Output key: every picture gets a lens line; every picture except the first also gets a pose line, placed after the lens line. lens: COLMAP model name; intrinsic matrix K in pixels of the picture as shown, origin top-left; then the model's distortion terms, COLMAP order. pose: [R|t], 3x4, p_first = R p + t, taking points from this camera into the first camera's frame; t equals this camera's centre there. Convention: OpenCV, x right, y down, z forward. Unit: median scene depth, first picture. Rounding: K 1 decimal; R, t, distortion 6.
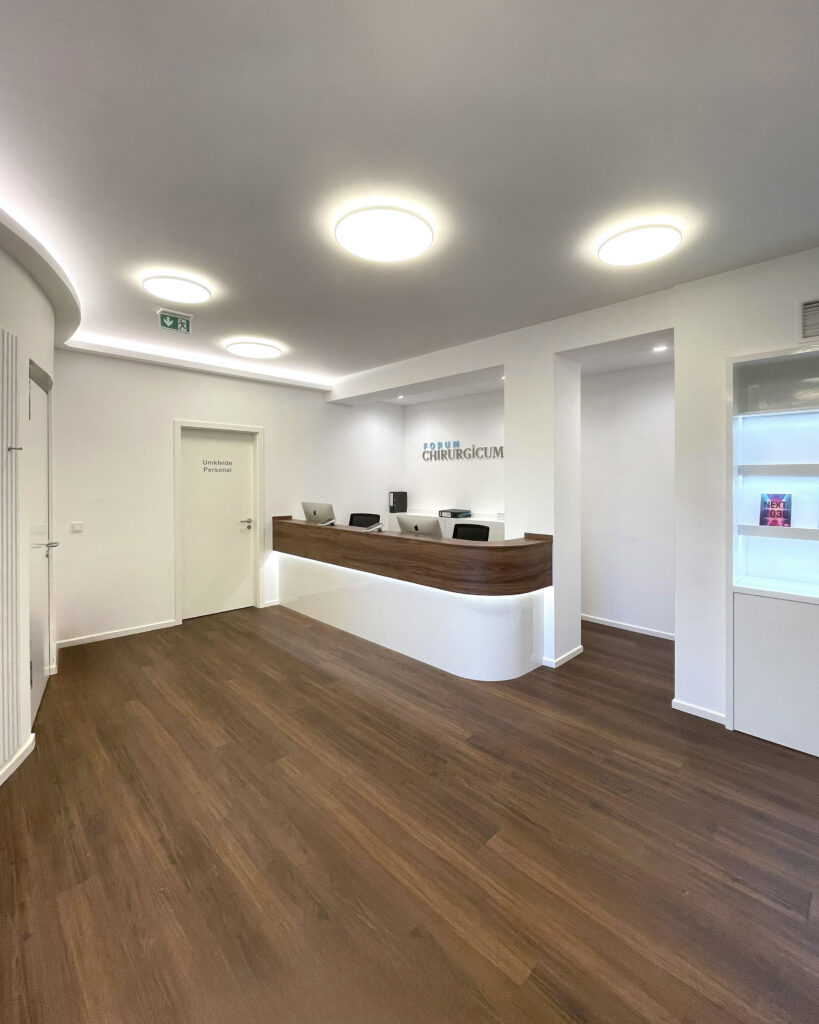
lens RADIAL K [[427.5, 0, 408.1], [0, 427.5, 478.7], [0, 0, 1]] dist [-0.000475, -0.000031]
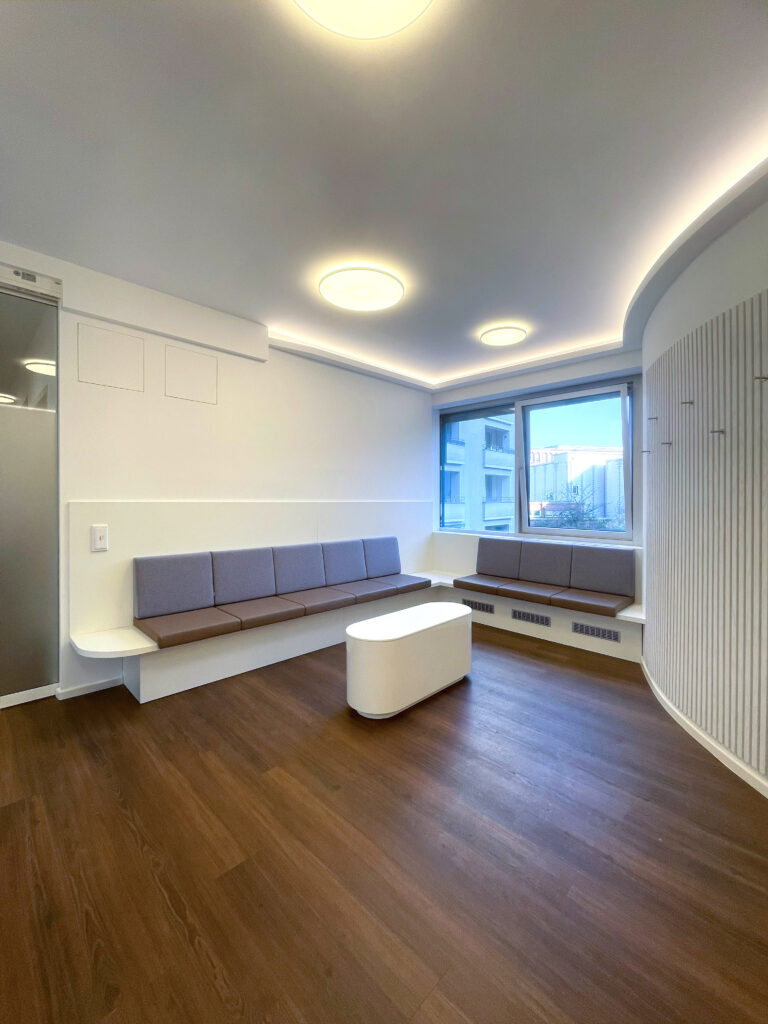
lens RADIAL K [[409.4, 0, 381.0], [0, 409.4, 497.9], [0, 0, 1]] dist [0.000038, 0.000048]
pose [[-0.999936, -0.011248, 0.001528, -0.051506], [-0.011243, 0.999931, 0.003283, 0.049878], [-0.001565, 0.003265, -0.999993, 1.007719]]
